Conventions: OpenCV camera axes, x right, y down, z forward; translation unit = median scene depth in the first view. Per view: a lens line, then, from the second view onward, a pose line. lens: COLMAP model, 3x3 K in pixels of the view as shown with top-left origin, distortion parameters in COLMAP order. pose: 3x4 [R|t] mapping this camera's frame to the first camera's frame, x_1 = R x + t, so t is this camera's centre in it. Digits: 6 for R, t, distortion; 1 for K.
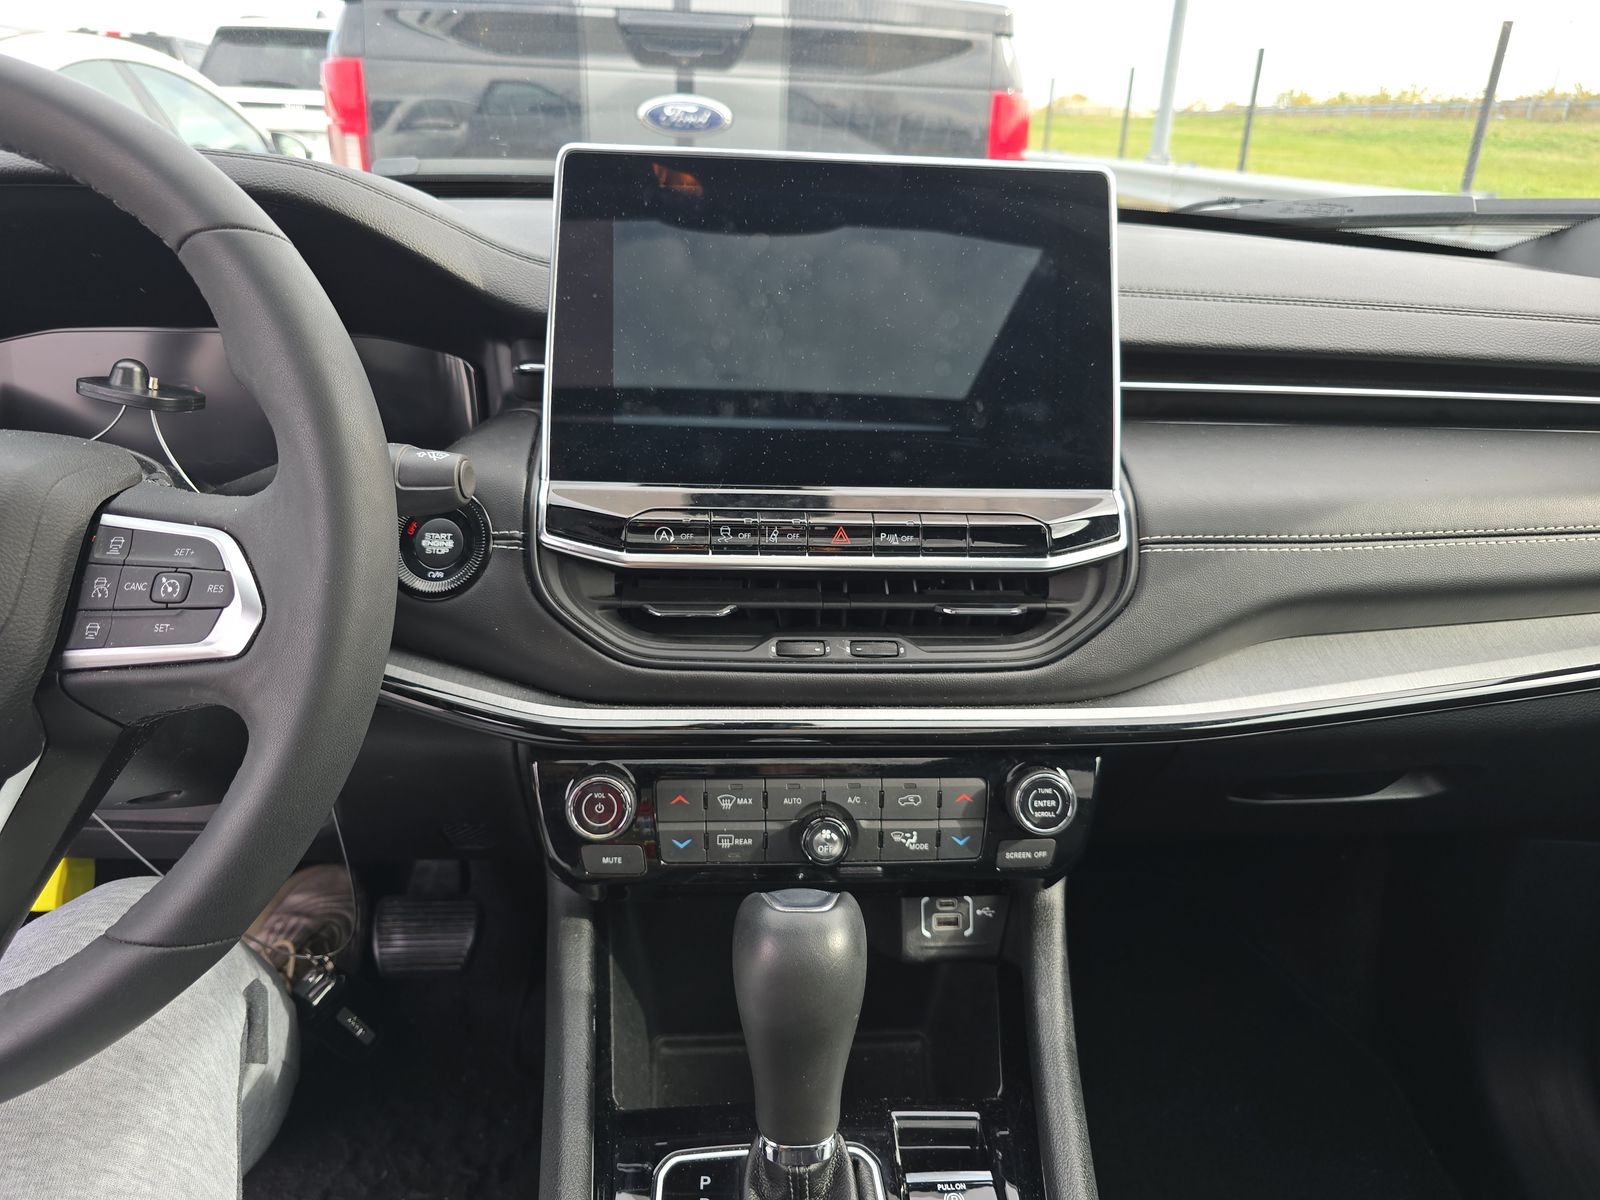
lens RADIAL K [[1078.5, 0, 809.9], [0, 1078.5, 592.4], [0, 0, 1]] dist [0.021922, -0.018761]
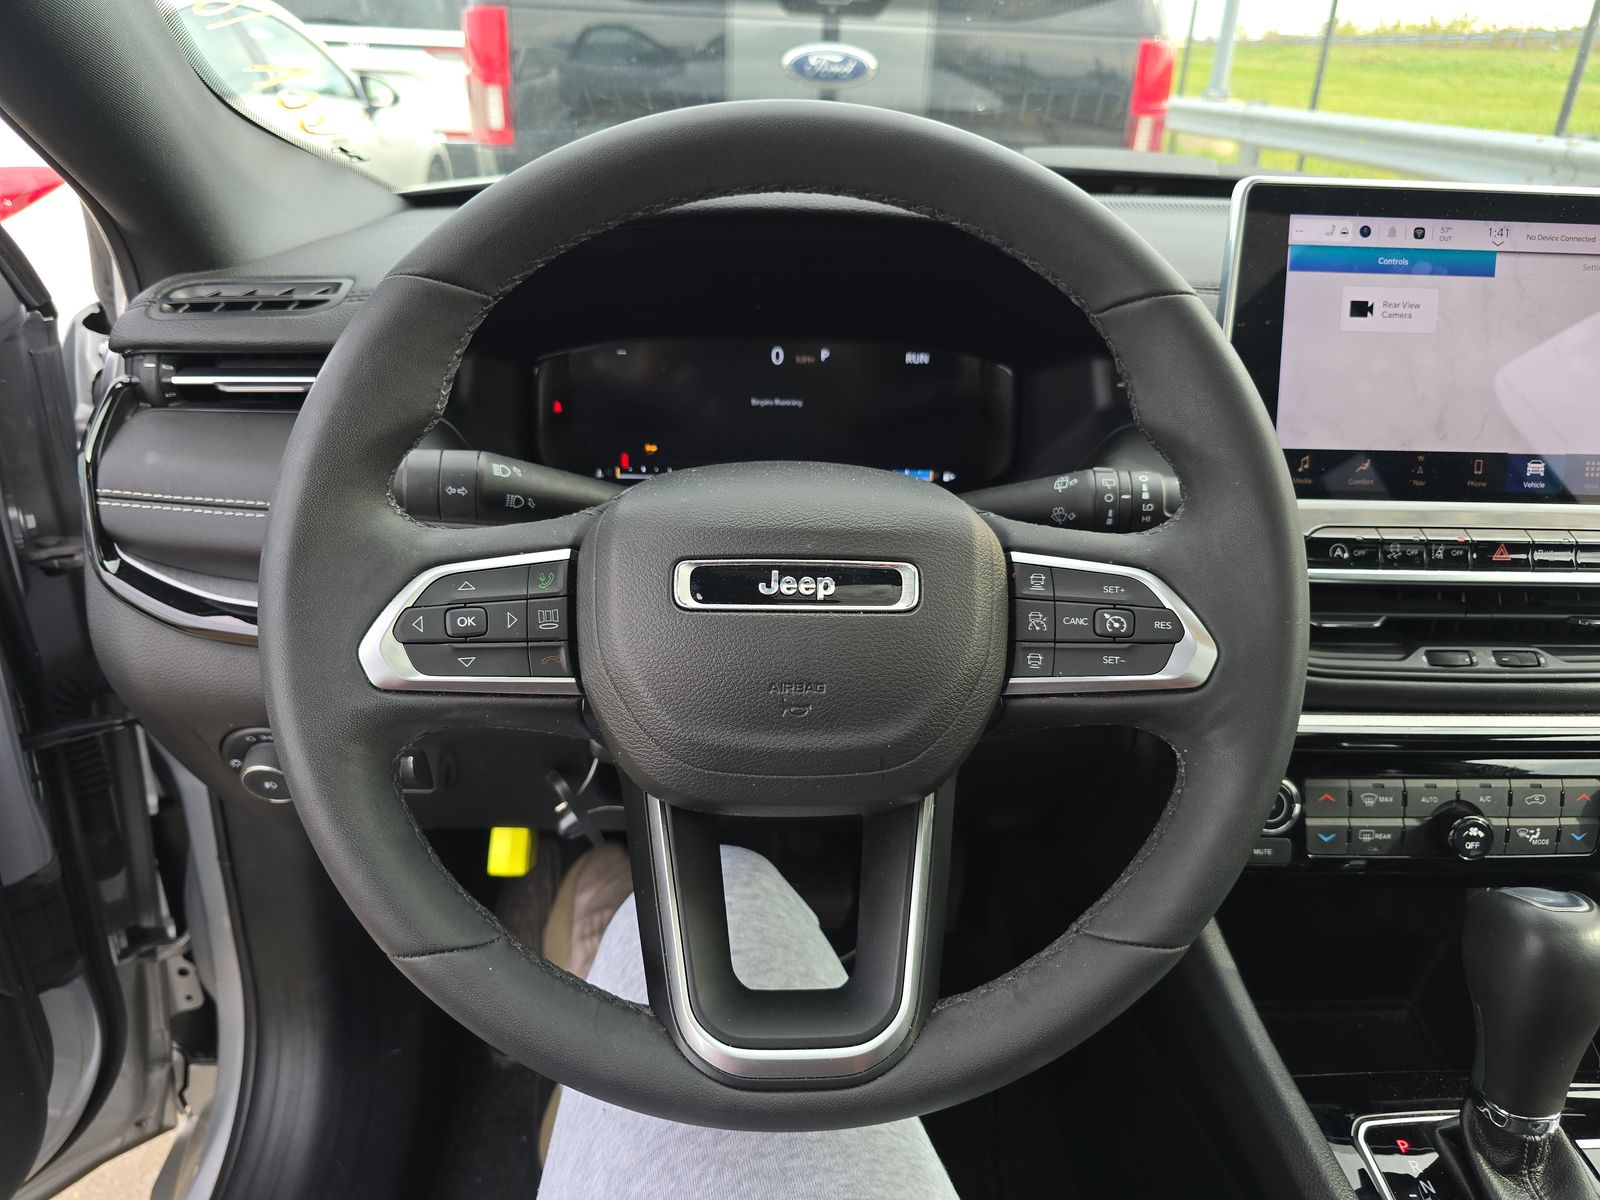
lens RADIAL K [[1078.5, 0, 791.7], [0, 1078.5, 600.7], [0, 0, 1]] dist [0.021922, -0.018761]
pose [[0.999833, 0.007178, -0.016832, -0.619293], [-0.006145, 0.998140, 0.060646, -0.063053], [0.017236, -0.060533, 0.998017, -0.069114]]
